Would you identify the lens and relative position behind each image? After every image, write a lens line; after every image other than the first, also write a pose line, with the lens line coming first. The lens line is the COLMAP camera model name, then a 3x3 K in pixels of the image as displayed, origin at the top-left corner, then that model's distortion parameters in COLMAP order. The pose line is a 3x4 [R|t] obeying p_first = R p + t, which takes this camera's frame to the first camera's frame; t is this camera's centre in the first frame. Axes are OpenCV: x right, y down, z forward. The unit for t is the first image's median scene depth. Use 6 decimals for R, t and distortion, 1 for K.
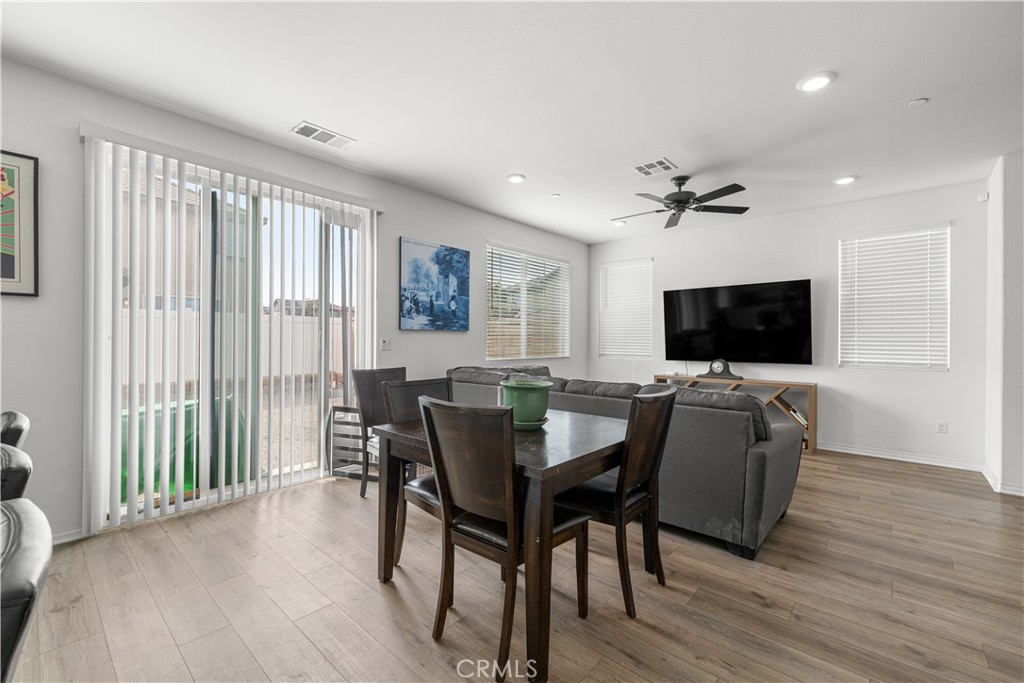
lens RADIAL K [[435.9, 0, 512.9], [0, 435.9, 340.6], [0, 0, 1]] dist [-0.000096, 0.000443]
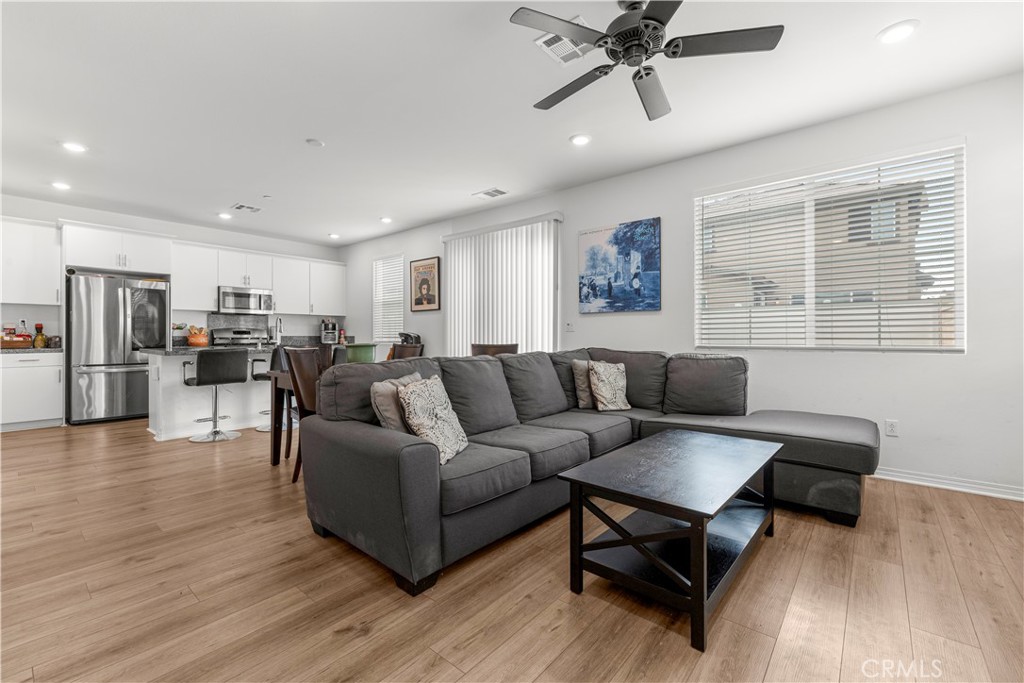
lens RADIAL K [[435.9, 0, 516.1], [0, 435.9, 336.9], [0, 0, 1]] dist [-0.000096, 0.000443]
pose [[0.021272, -0.002611, -0.999770, 0.824288], [0.001089, 0.999996, -0.002589, 0.036403], [0.999773, -0.001034, 0.021275, 0.766224]]
